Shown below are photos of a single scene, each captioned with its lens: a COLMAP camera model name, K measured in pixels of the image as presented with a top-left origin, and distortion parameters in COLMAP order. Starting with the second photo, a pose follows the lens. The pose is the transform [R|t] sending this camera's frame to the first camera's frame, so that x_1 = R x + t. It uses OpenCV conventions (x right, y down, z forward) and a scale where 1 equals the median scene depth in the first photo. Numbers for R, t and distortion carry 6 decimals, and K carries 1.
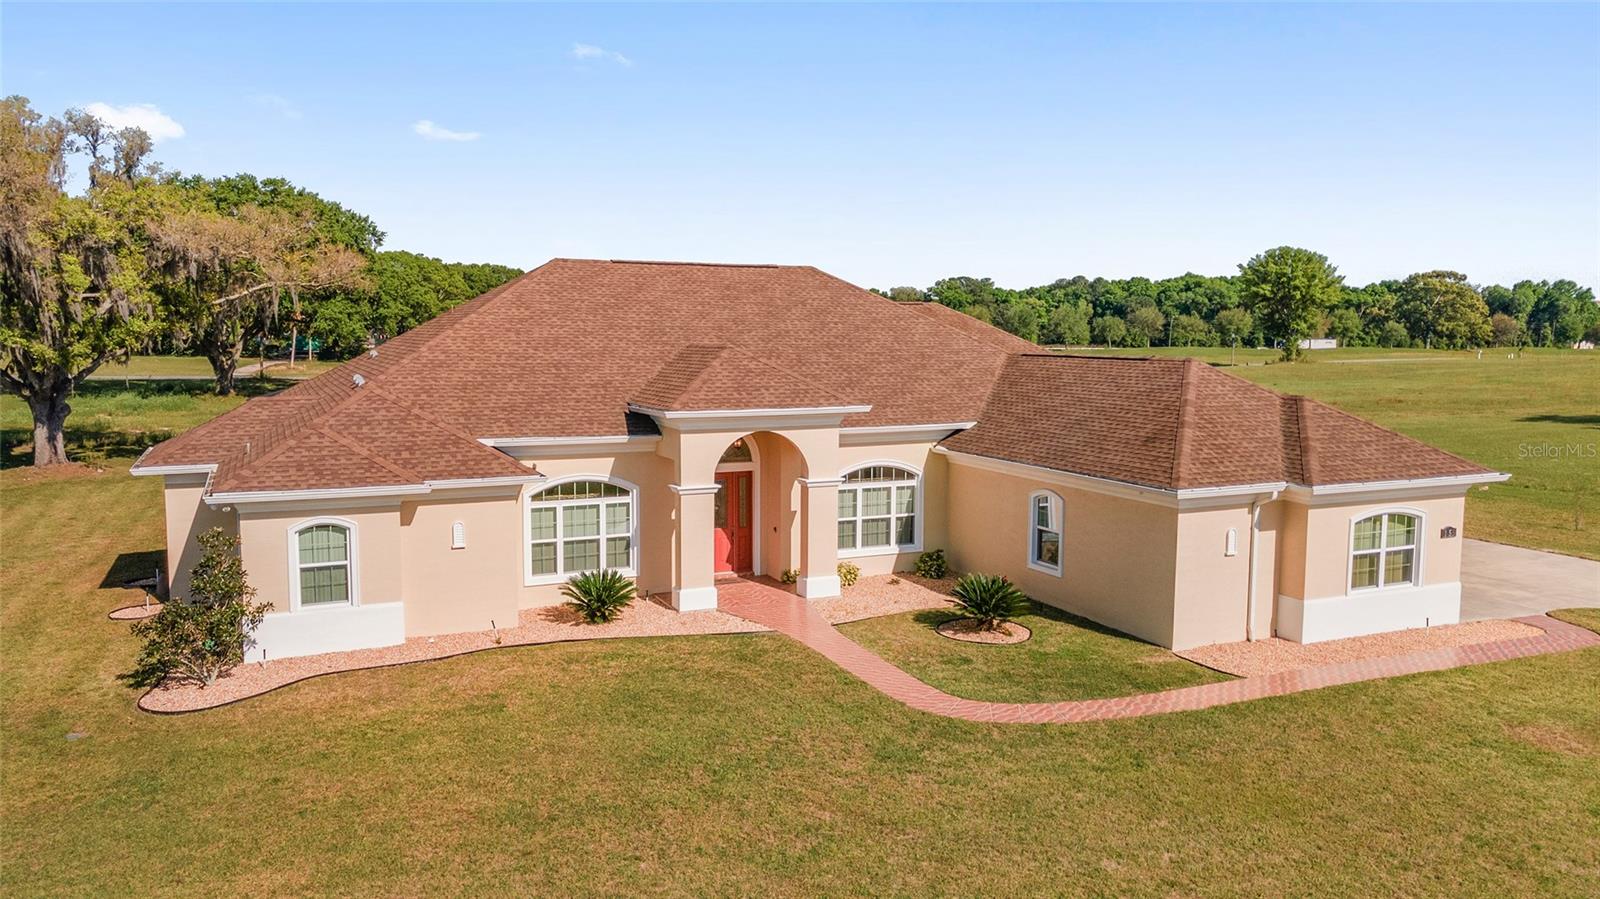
lens RADIAL K [[1169.1, 0, 788.7], [0, 1169.1, 461.9], [0, 0, 1]] dist [0.039126, 0.007667]
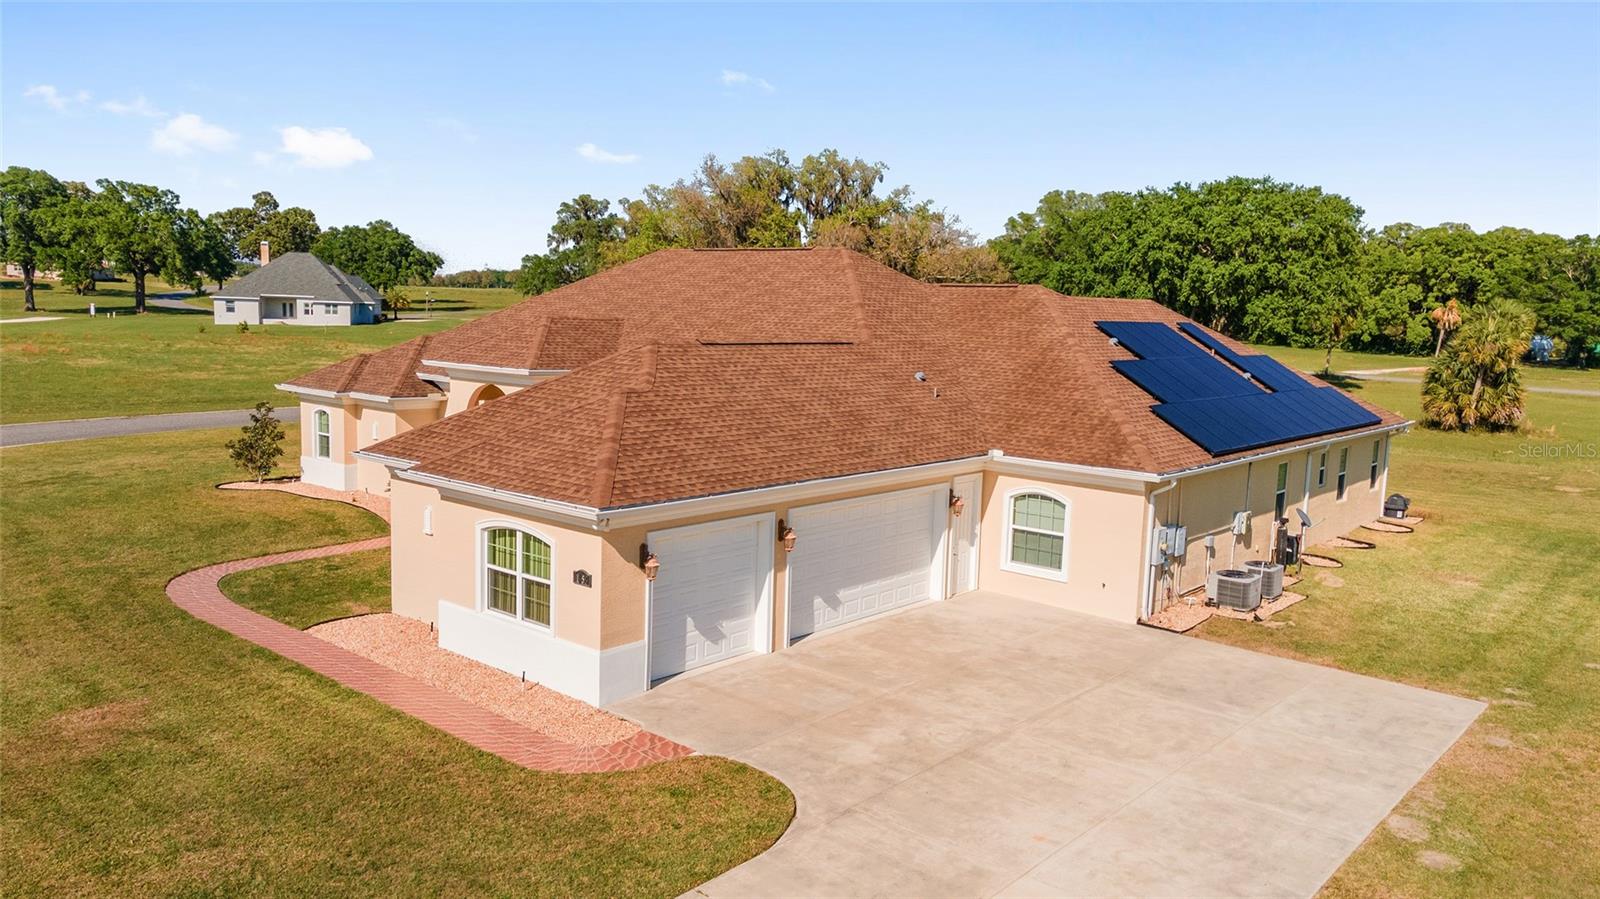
lens RADIAL K [[1169.1, 0, 791.0], [0, 1169.1, 406.4], [0, 0, 1]] dist [0.039126, 0.007667]
pose [[0.410980, 0.088728, -0.907316, 1.322546], [-0.135309, 0.990166, 0.035540, -0.097156], [0.901547, 0.108161, 0.418944, 0.818834]]
